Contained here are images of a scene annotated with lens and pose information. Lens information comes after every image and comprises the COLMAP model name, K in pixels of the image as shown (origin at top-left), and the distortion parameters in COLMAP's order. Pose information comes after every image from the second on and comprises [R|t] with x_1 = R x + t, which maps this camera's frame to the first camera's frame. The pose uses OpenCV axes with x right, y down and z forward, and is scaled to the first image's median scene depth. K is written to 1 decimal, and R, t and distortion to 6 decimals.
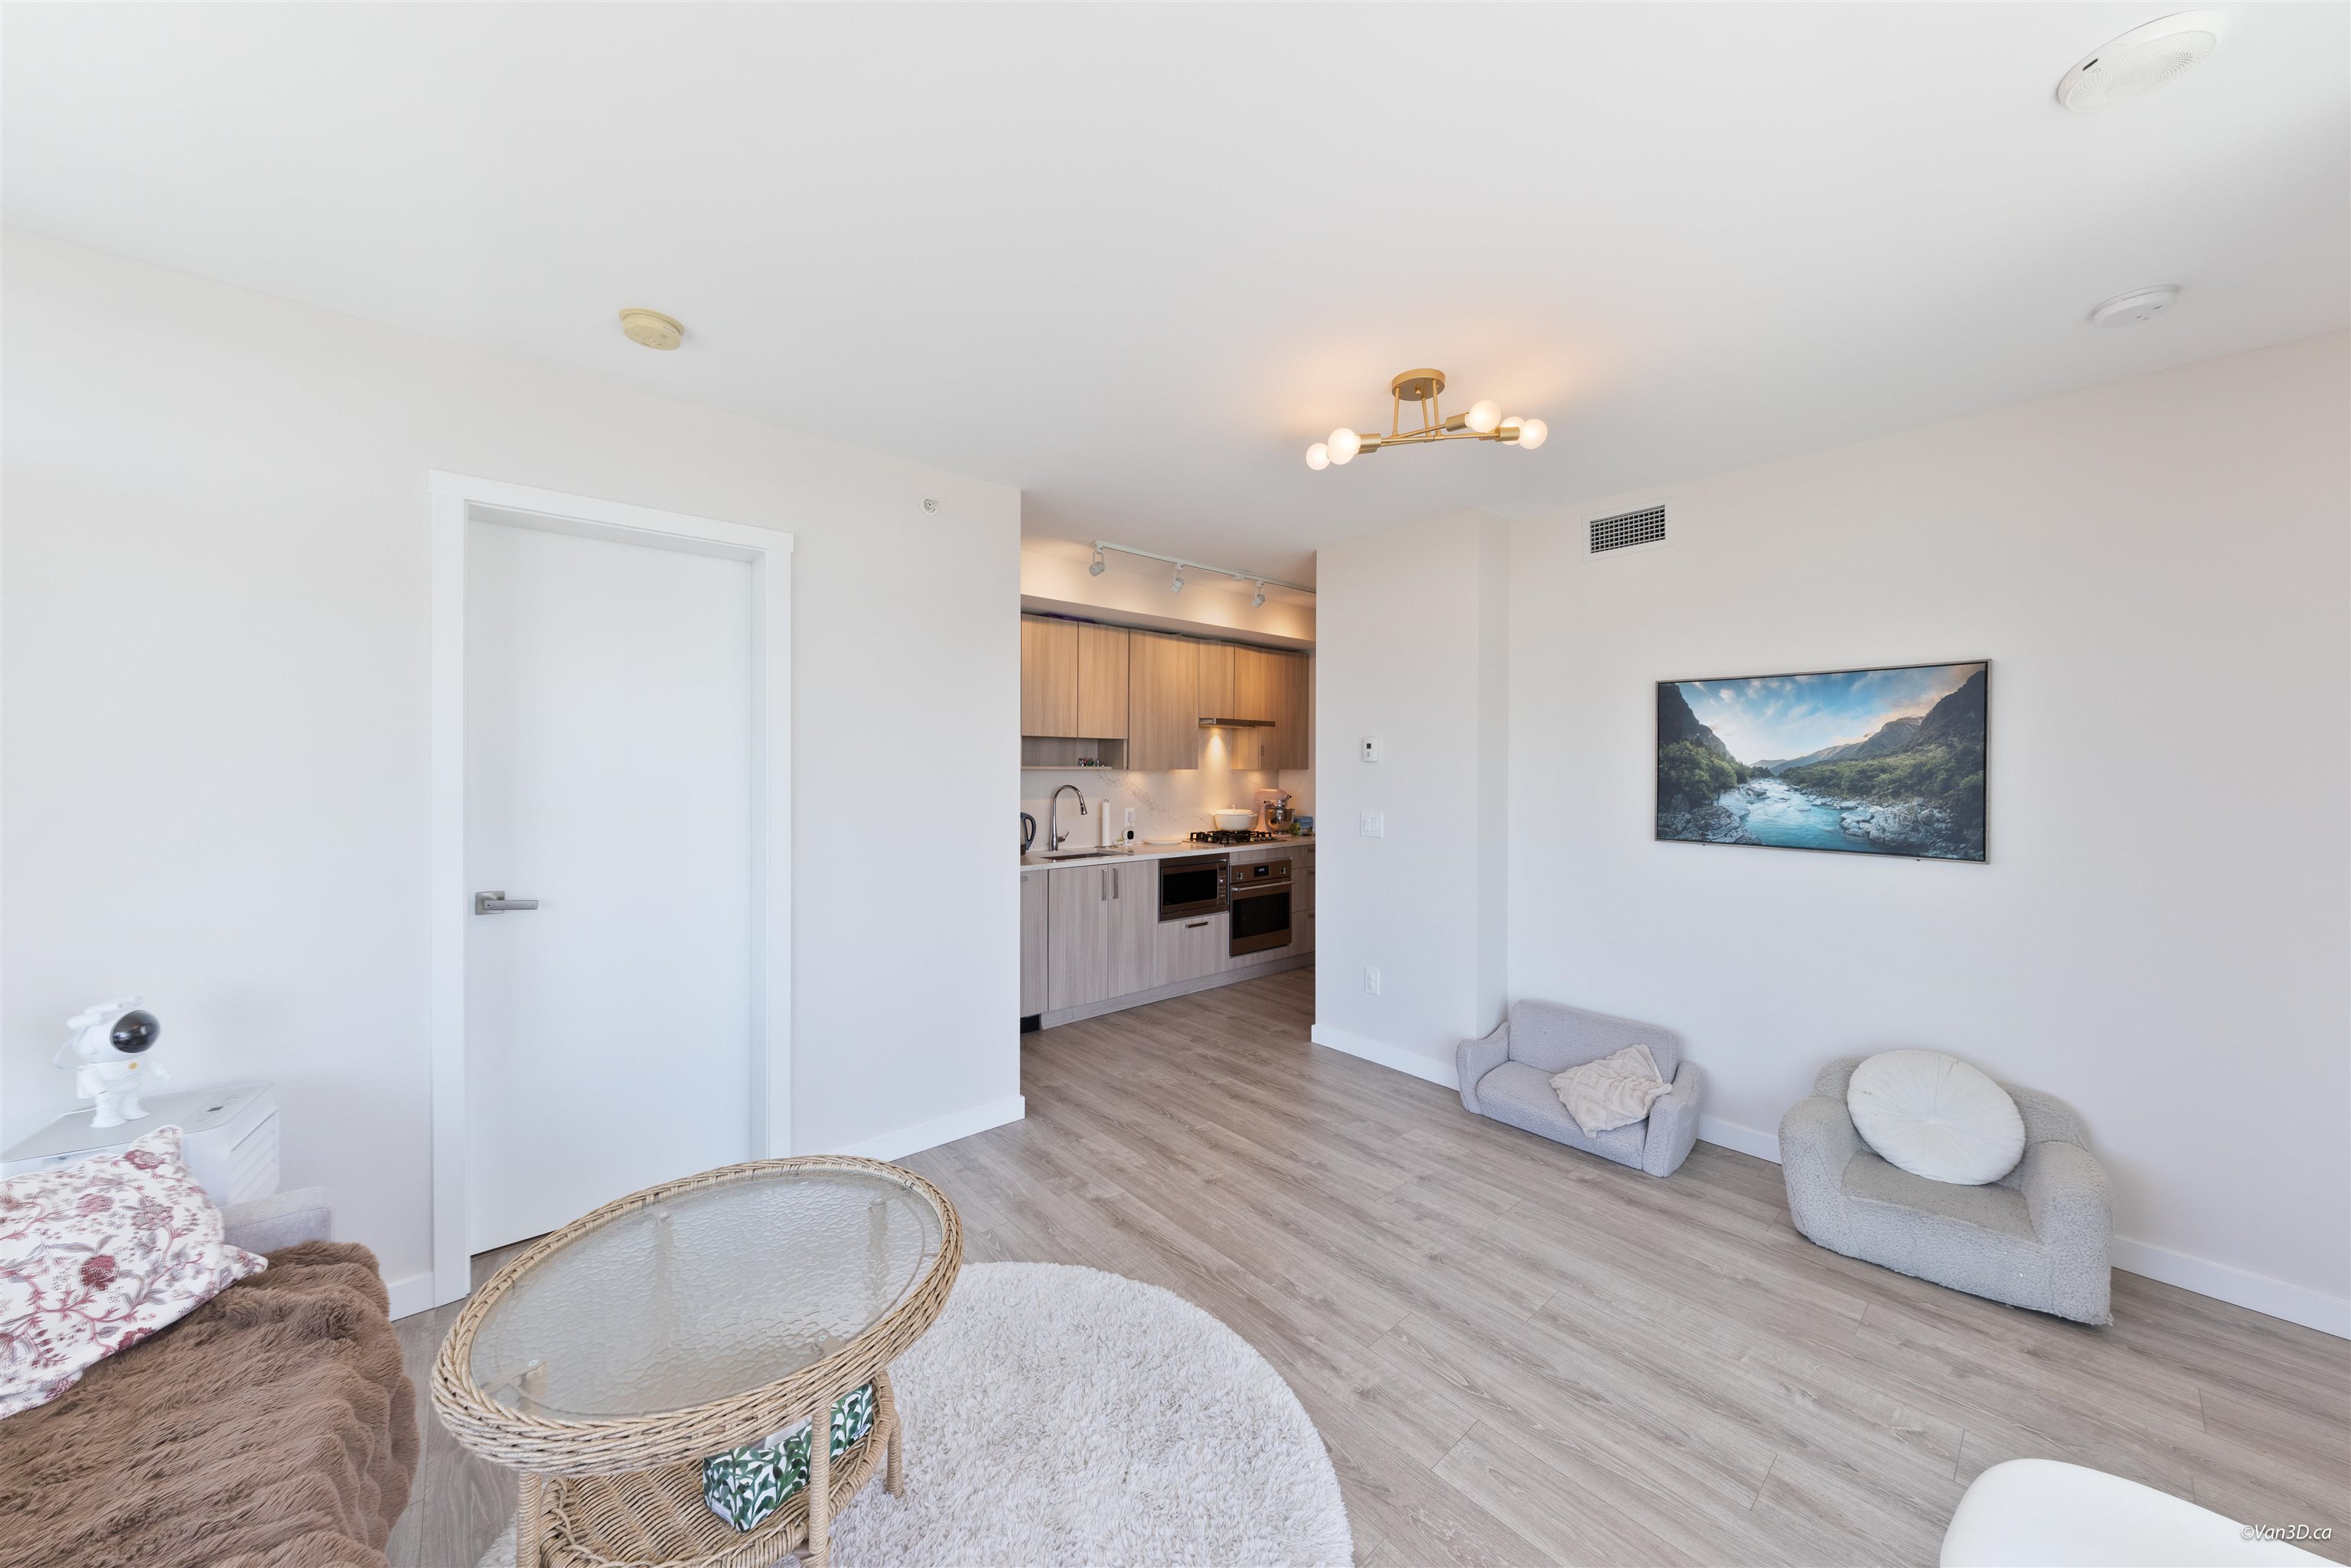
lens RADIAL K [[806.9, 0, 1175.3], [0, 806.9, 771.9], [0, 0, 1]] dist [-0.002078, 0.002089]
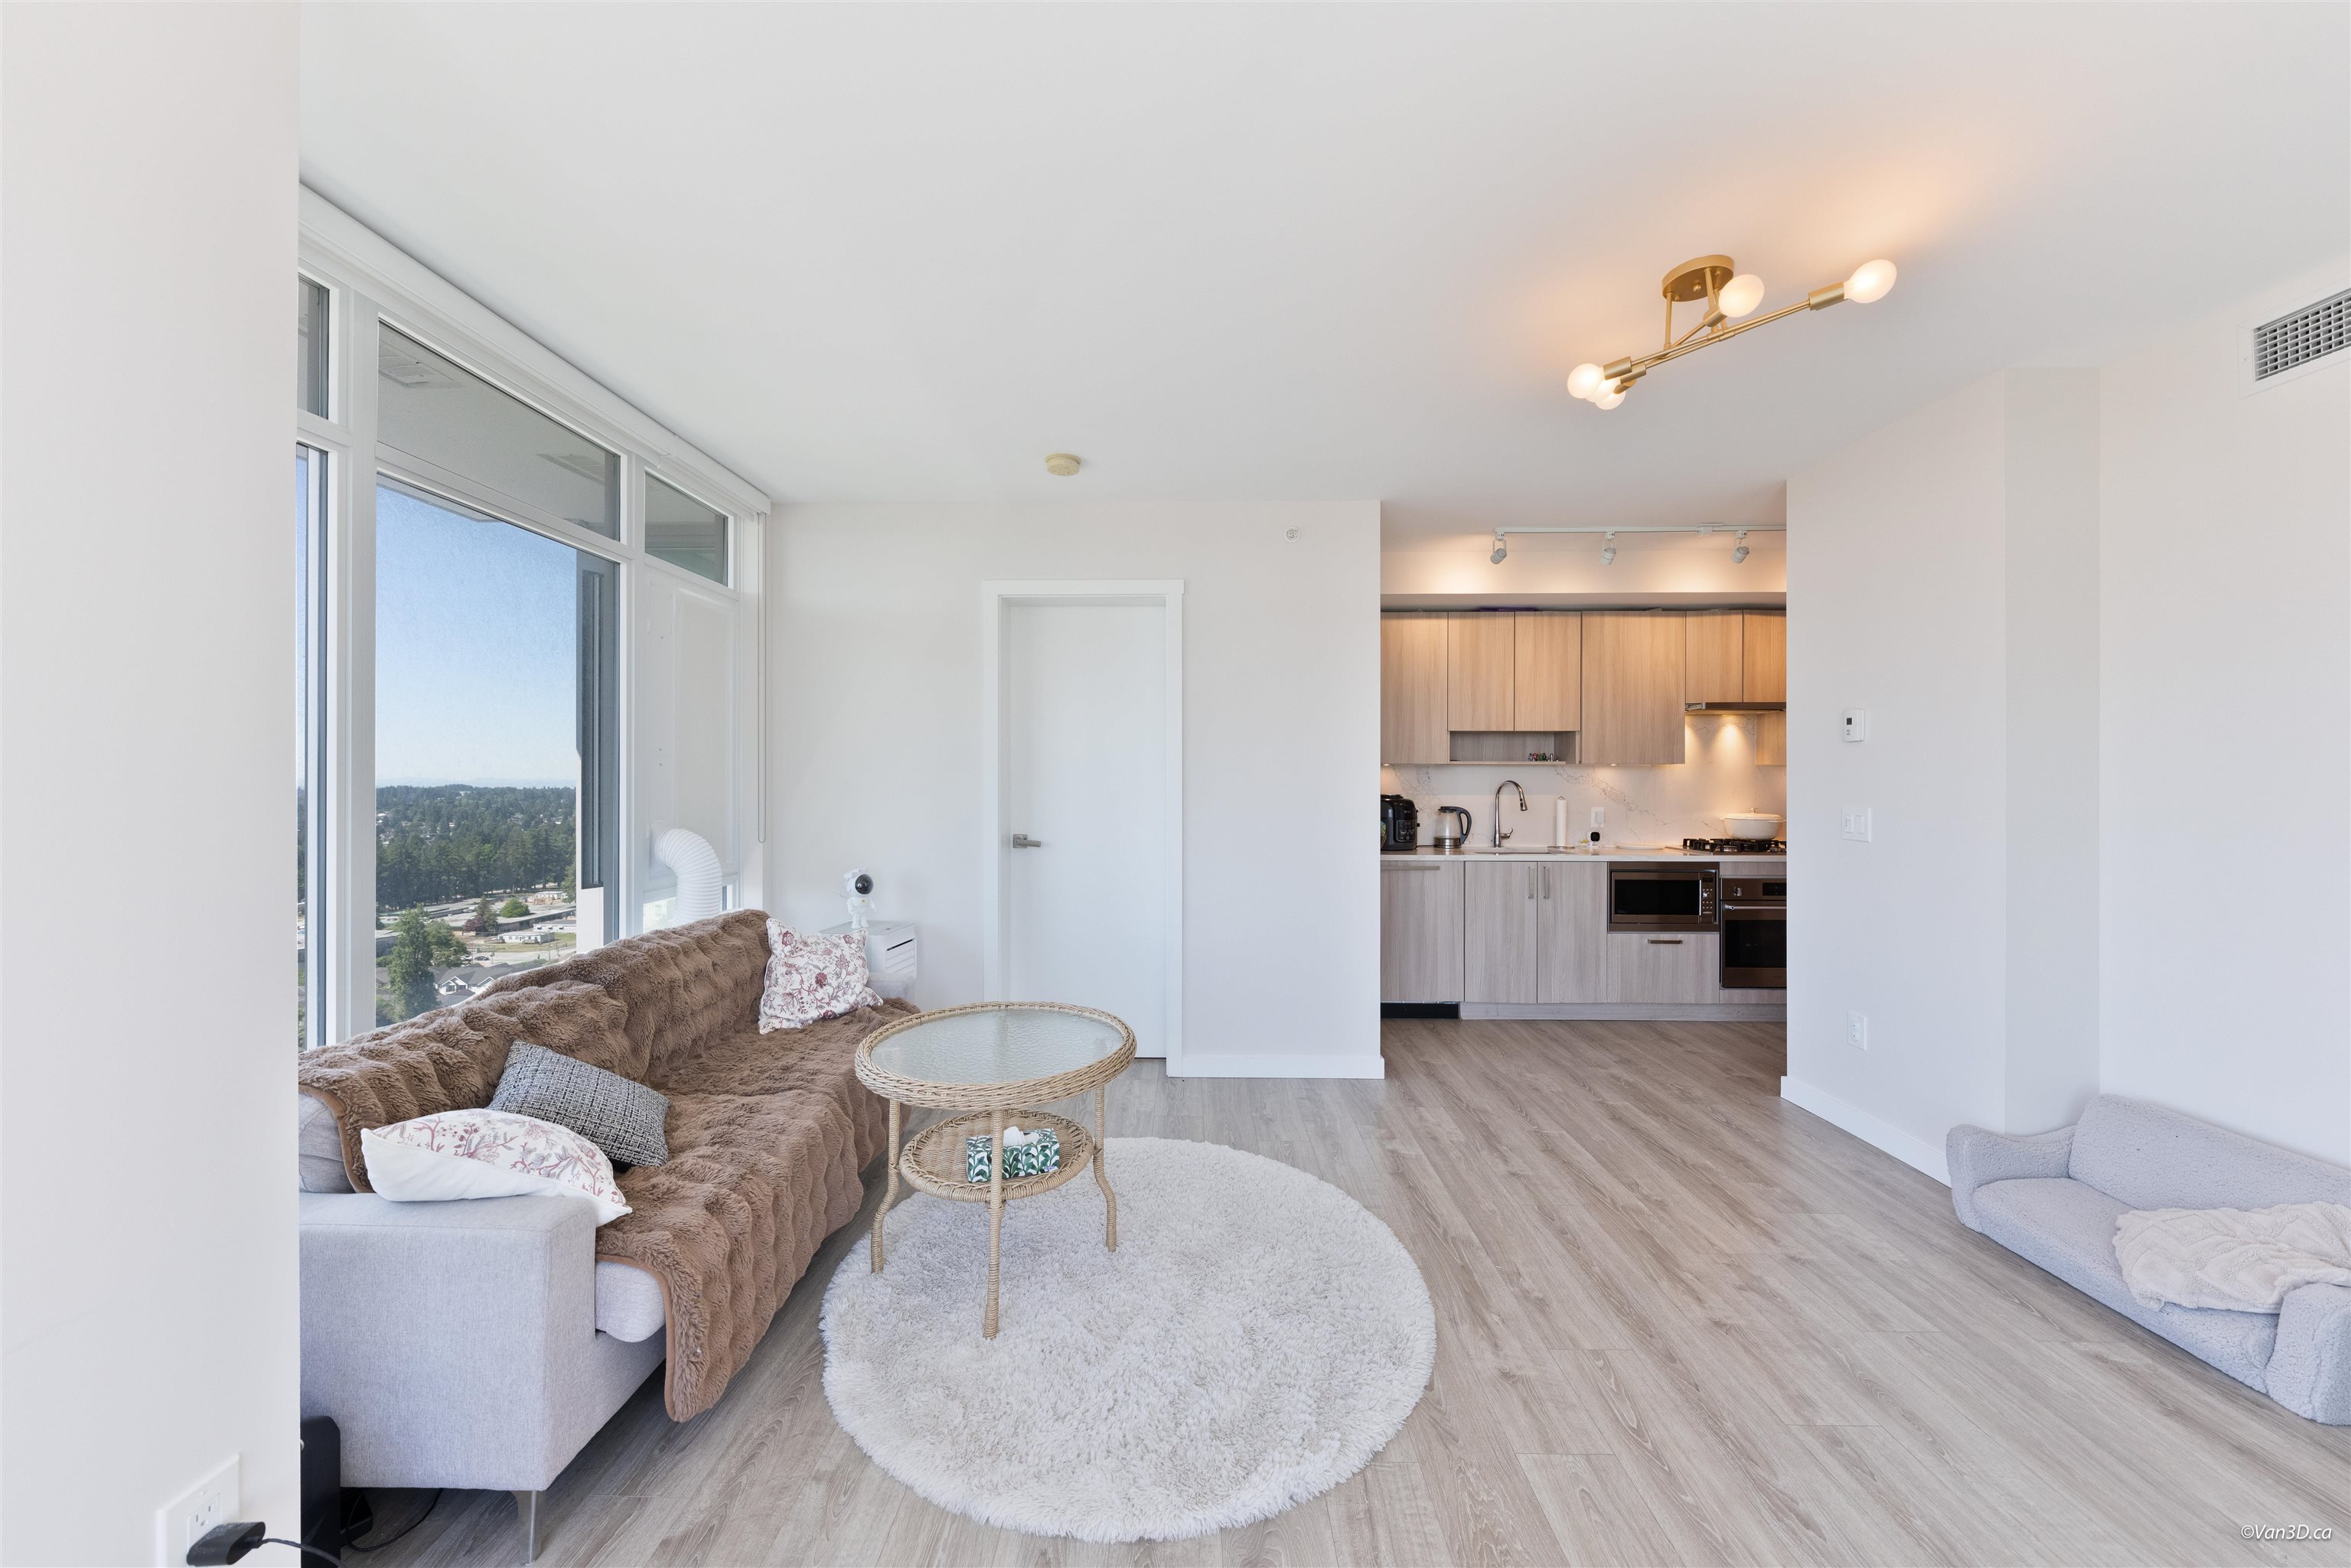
lens RADIAL K [[806.9, 0, 1180.0], [0, 806.9, 784.2], [0, 0, 1]] dist [-0.002078, 0.002089]
pose [[0.745881, -0.001193, -0.666078, 0.305223], [-0.002406, 0.999987, -0.004486, 0.036150], [0.666075, 0.004949, 0.745868, 0.008625]]
